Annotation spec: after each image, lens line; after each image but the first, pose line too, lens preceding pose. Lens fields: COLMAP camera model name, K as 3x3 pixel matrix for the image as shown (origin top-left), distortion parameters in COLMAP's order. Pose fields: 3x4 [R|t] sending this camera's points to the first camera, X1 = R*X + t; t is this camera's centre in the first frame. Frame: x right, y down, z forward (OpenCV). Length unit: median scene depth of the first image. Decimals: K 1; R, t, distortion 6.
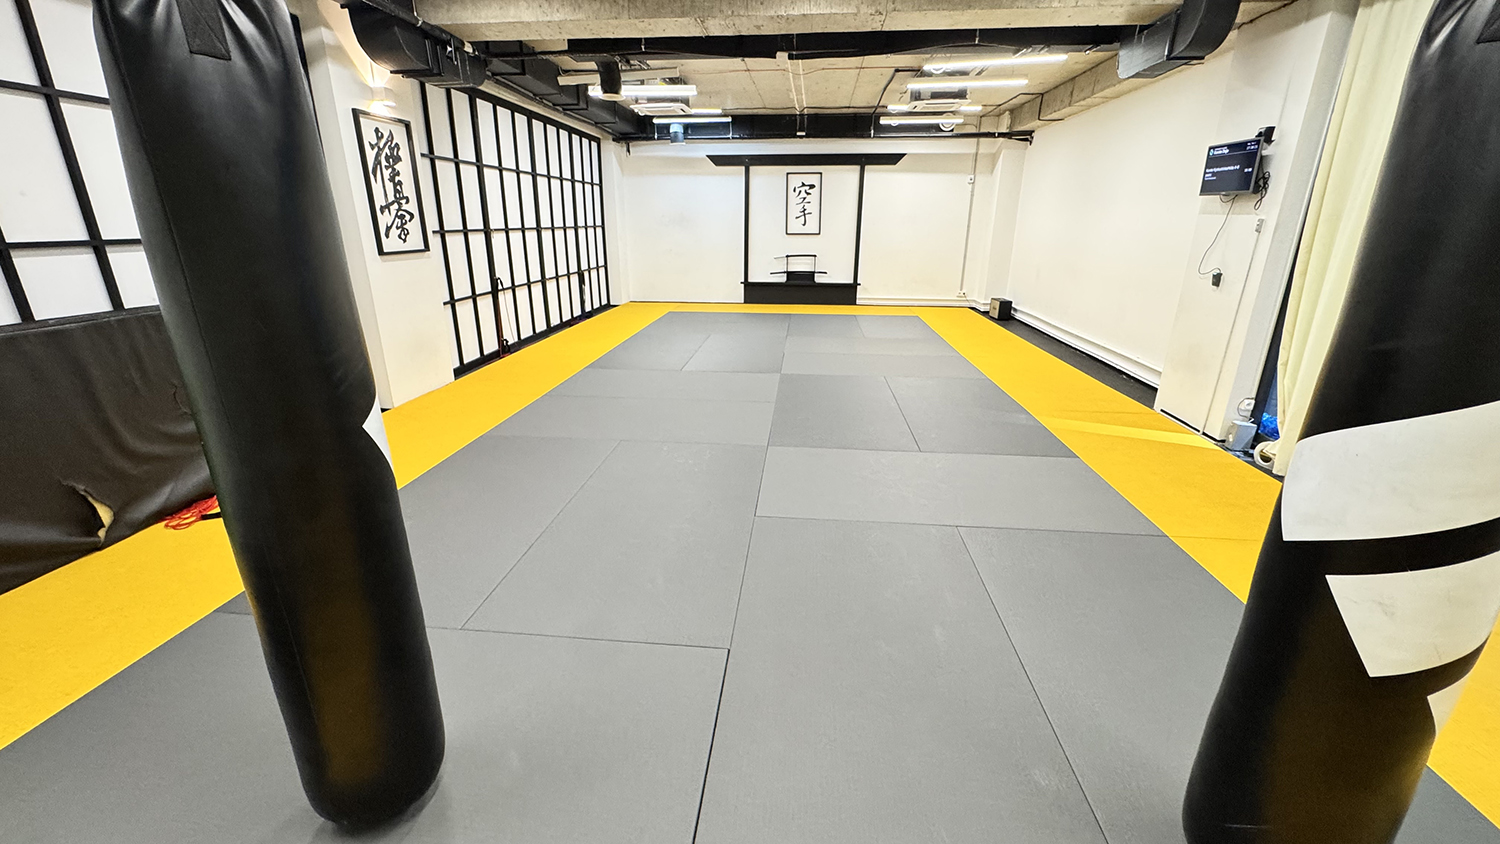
lens RADIAL K [[598.7, 0, 750.0], [0, 598.7, 422.0], [0, 0, 1]] dist [0.000864, 0.000018]
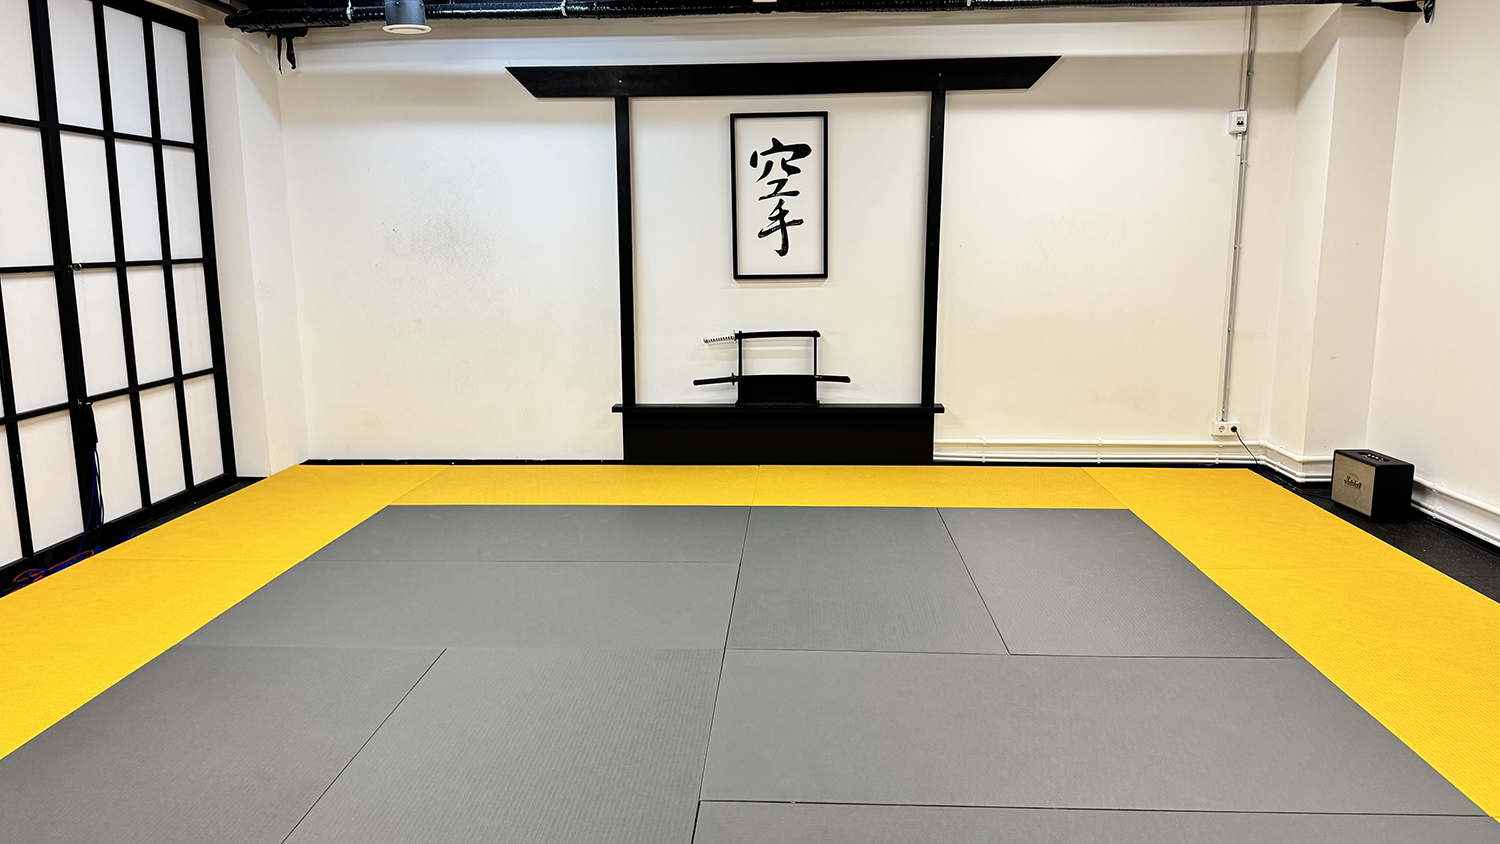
lens RADIAL K [[1078.0, 0, 750.0], [0, 1078.0, 422.0], [0, 0, 1]] dist [0.161504, -0.322019]
pose [[0.998296, -0.020701, 0.054567, 0.032583], [0.029035, 0.987222, -0.156684, -0.125677], [-0.050626, 0.158001, 0.986140, 0.369750]]
